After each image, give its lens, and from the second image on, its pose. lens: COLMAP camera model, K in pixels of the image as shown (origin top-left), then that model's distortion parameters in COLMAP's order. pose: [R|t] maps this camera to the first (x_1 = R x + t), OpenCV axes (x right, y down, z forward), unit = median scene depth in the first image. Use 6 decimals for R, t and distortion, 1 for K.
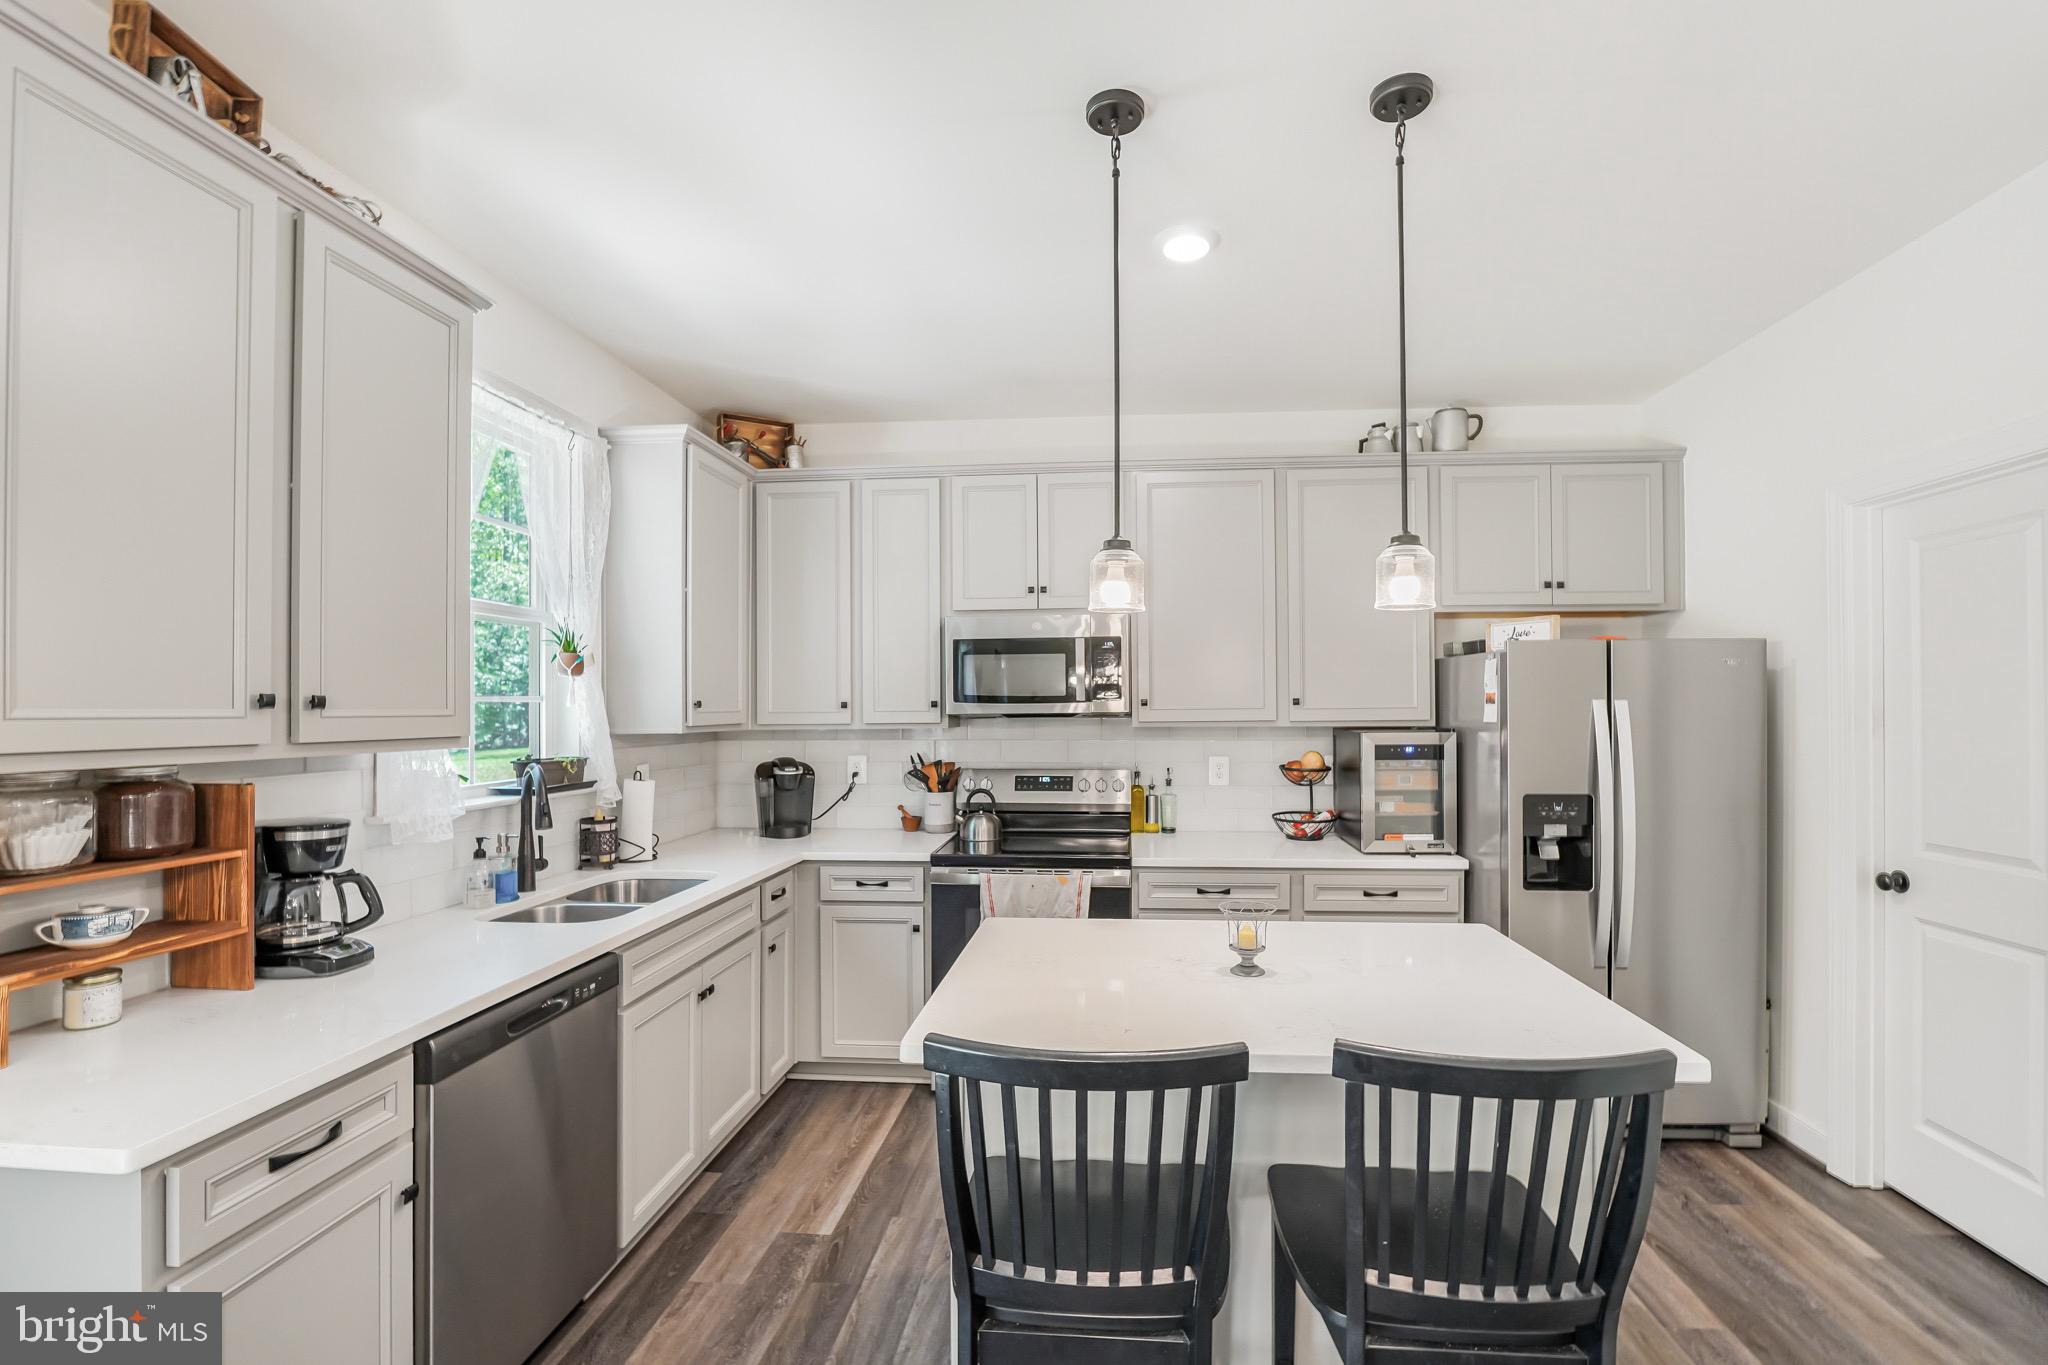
lens RADIAL K [[883.7, 0, 1080.7], [0, 883.7, 706.5], [0, 0, 1]] dist [-0.010794, 0.000725]
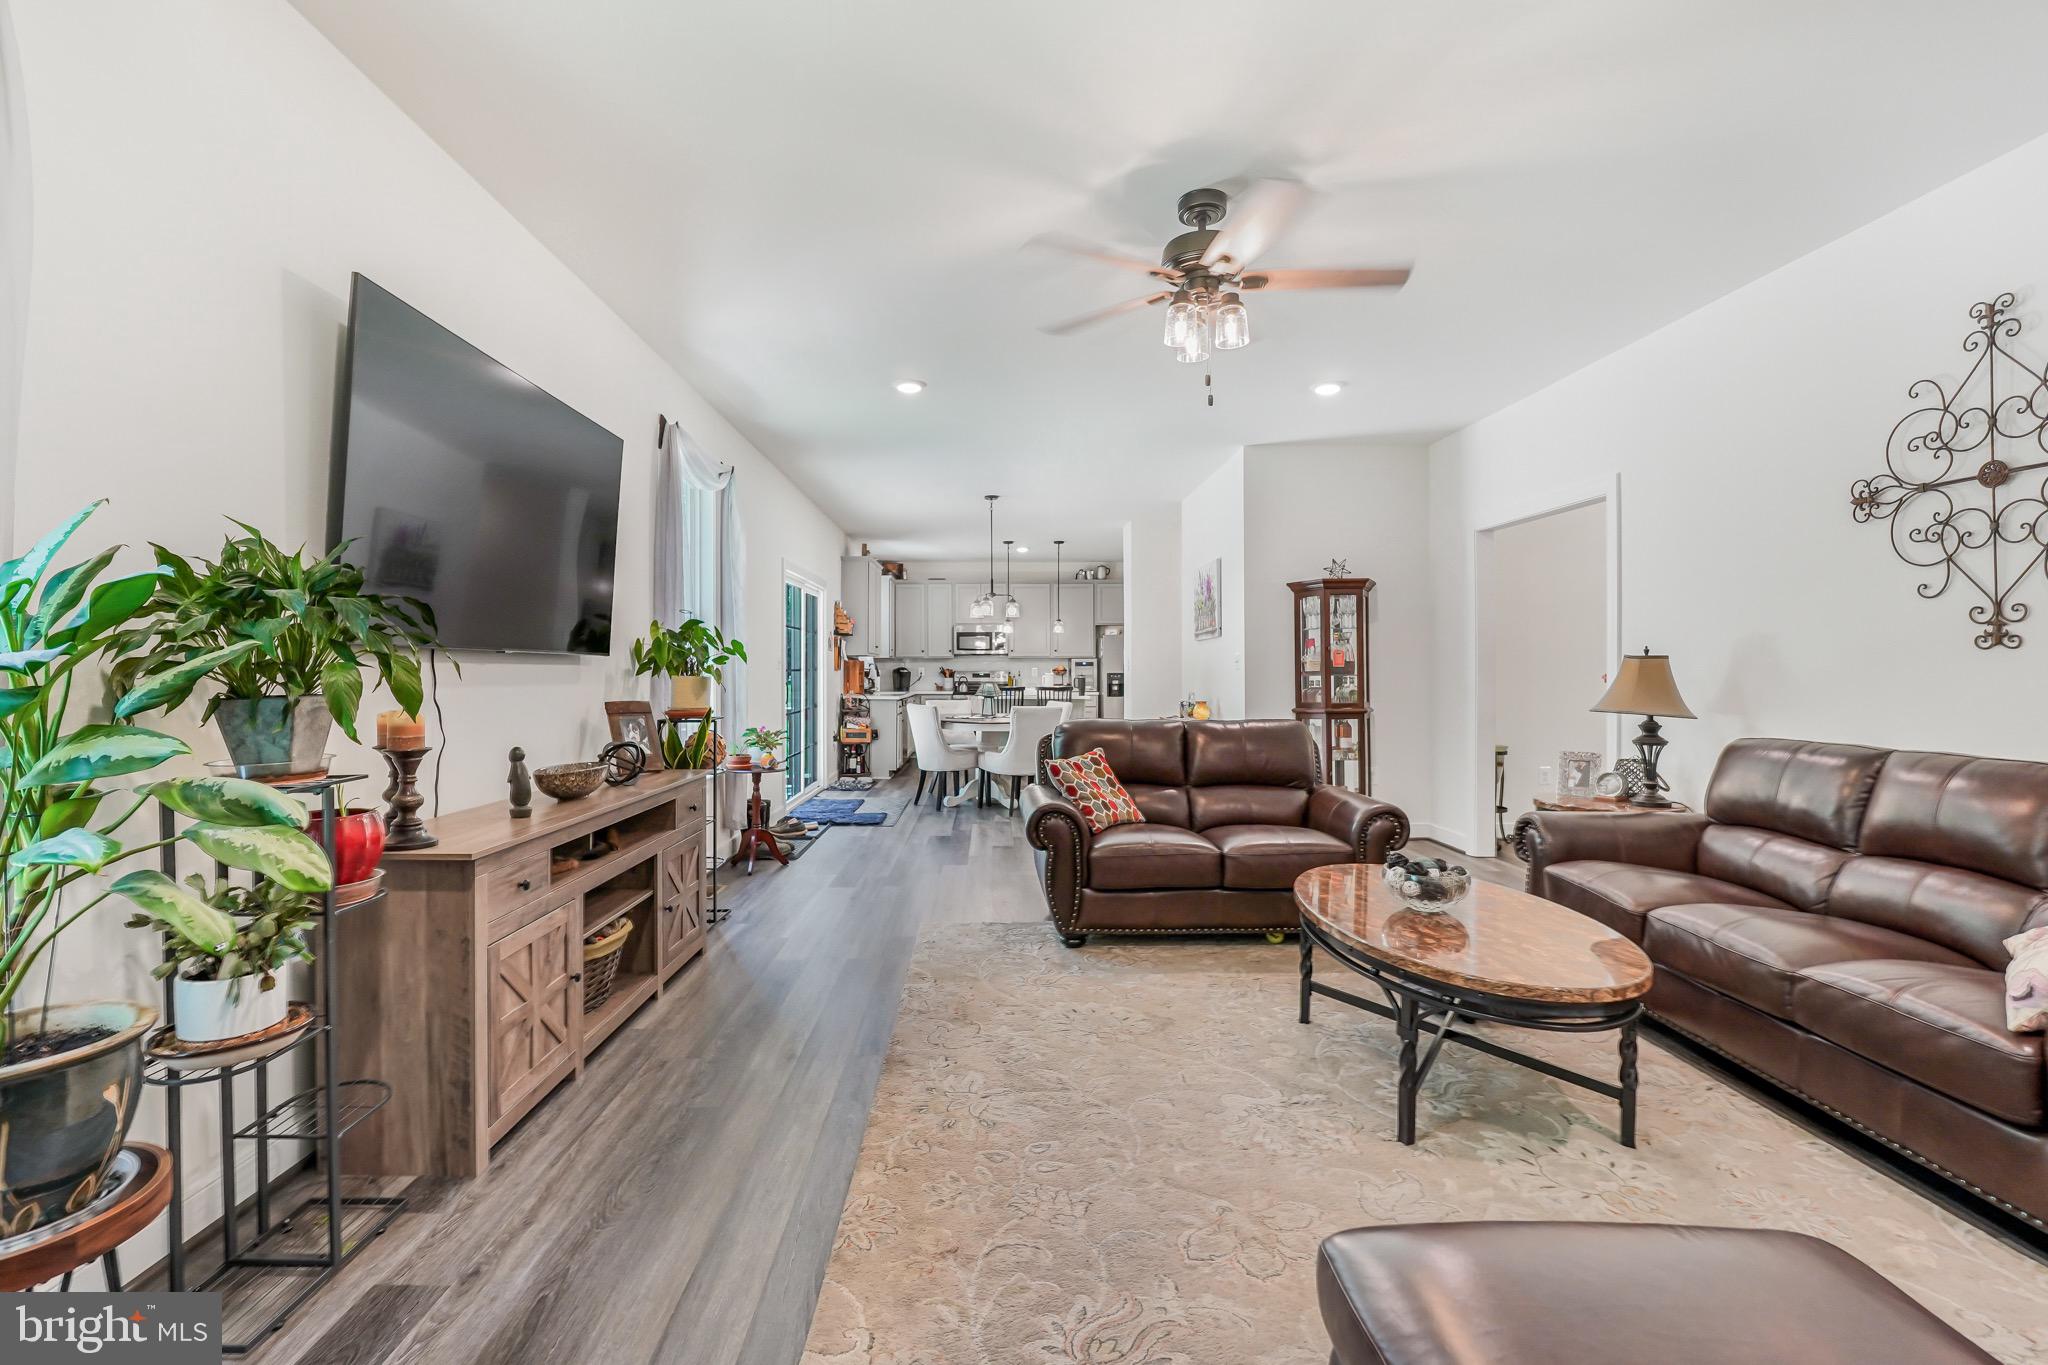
lens RADIAL K [[883.7, 0, 1024.9], [0, 883.7, 677.3], [0, 0, 1]] dist [-0.010794, 0.000725]
pose [[0.996583, -0.001482, 0.082589, -0.174234], [0.001004, 0.999983, 0.005826, 0.087556], [-0.082596, -0.005723, 0.996567, -2.657838]]
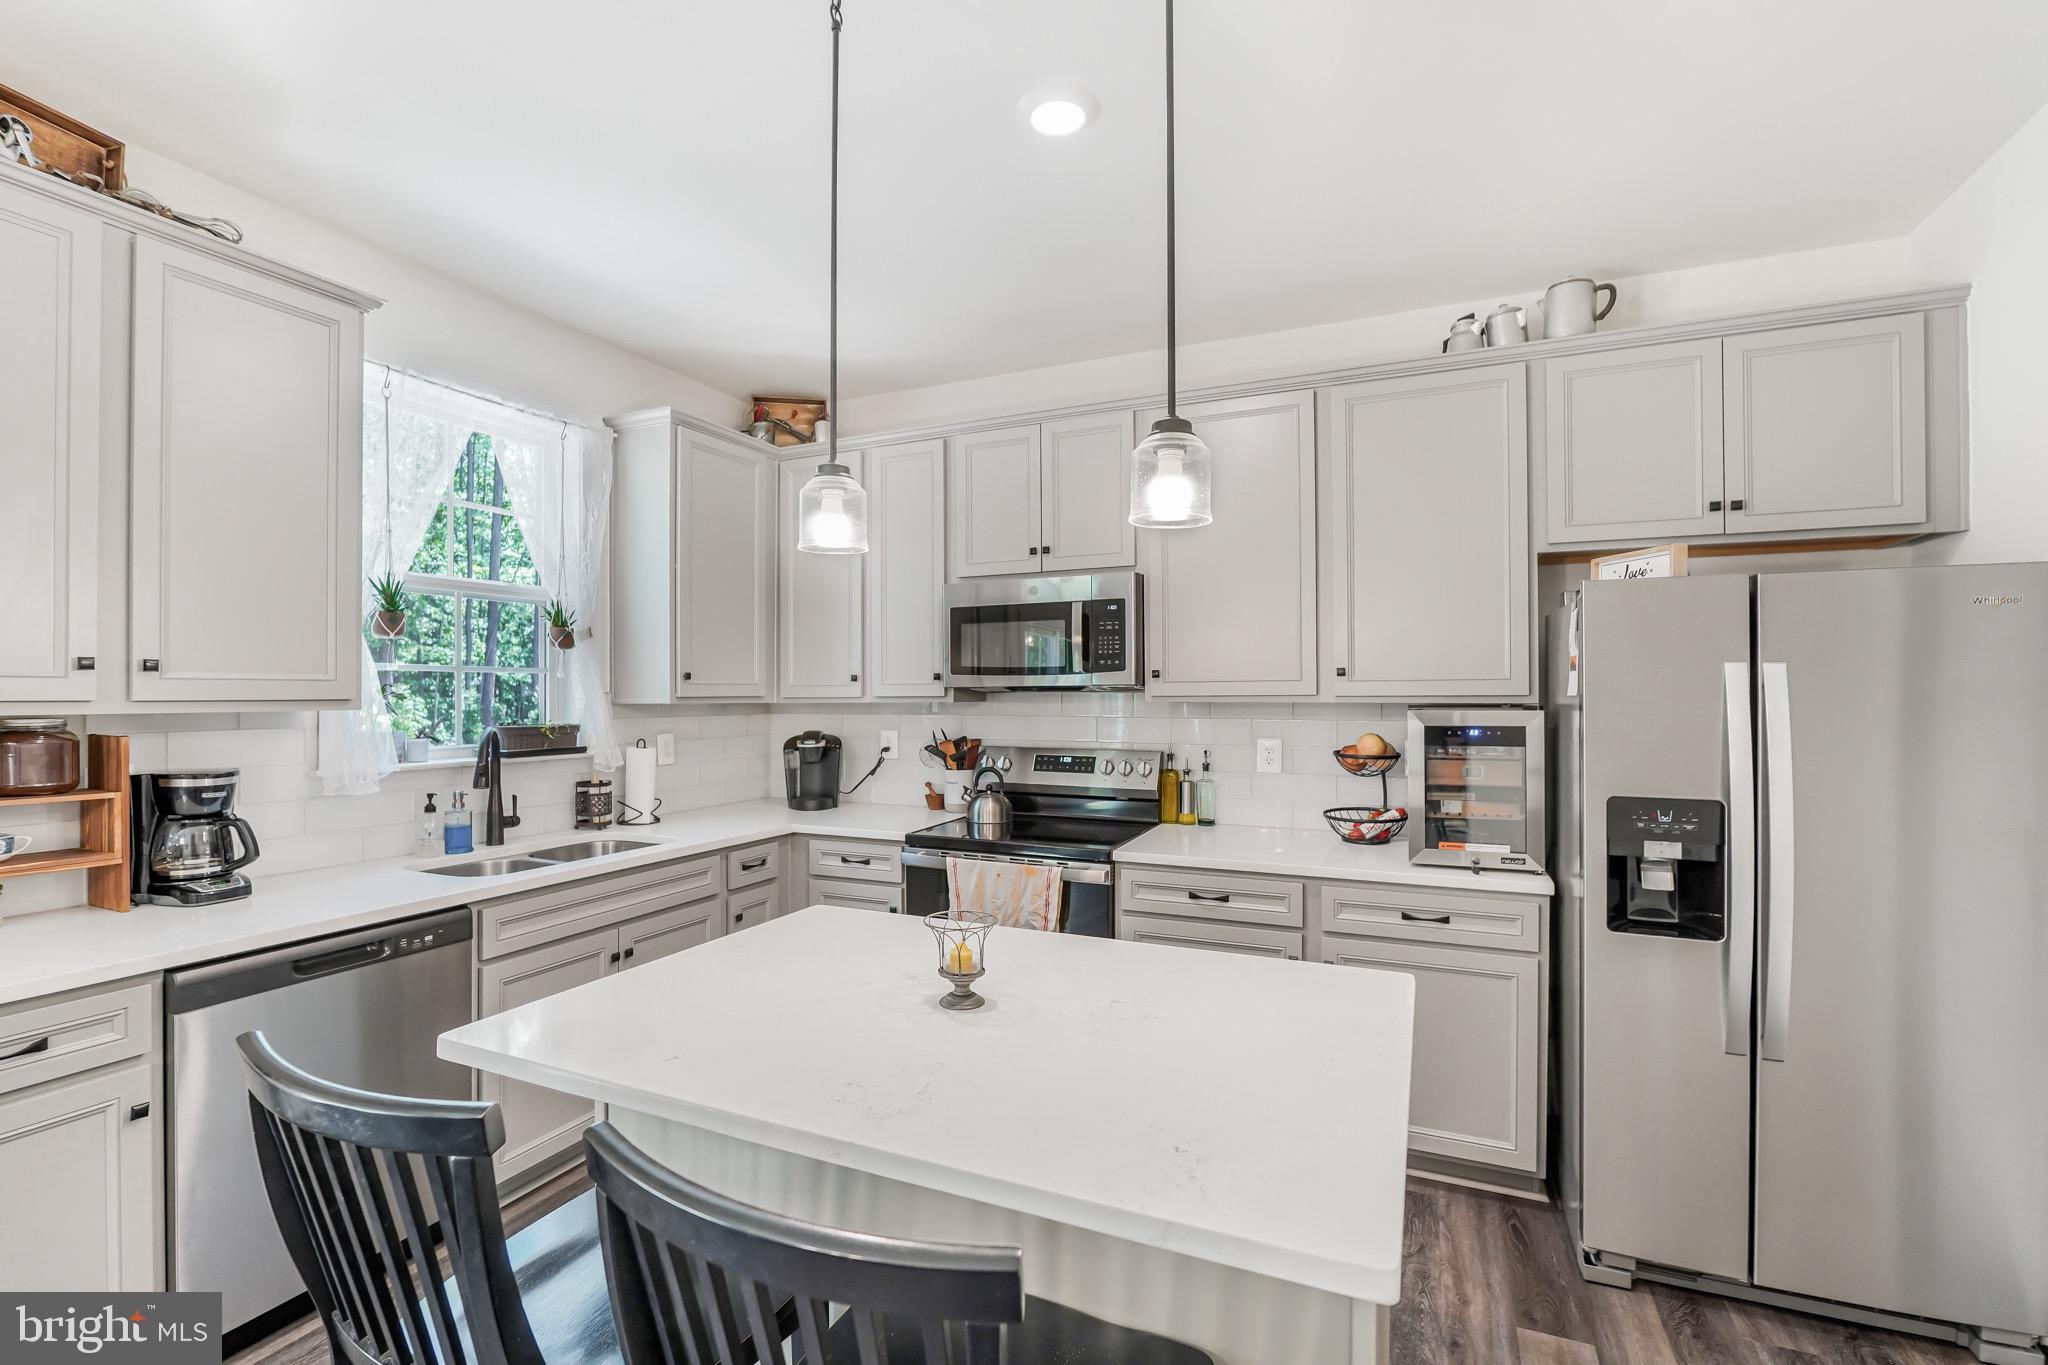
lens RADIAL K [[883.7, 0, 1031.0], [0, 883.7, 694.0], [0, 0, 1]] dist [-0.010794, 0.000725]
pose [[0.938728, 0.002442, -0.344650, 0.280908], [-0.000904, 0.999989, 0.004626, 0.012449], [0.344658, -0.004031, 0.938720, 0.154764]]
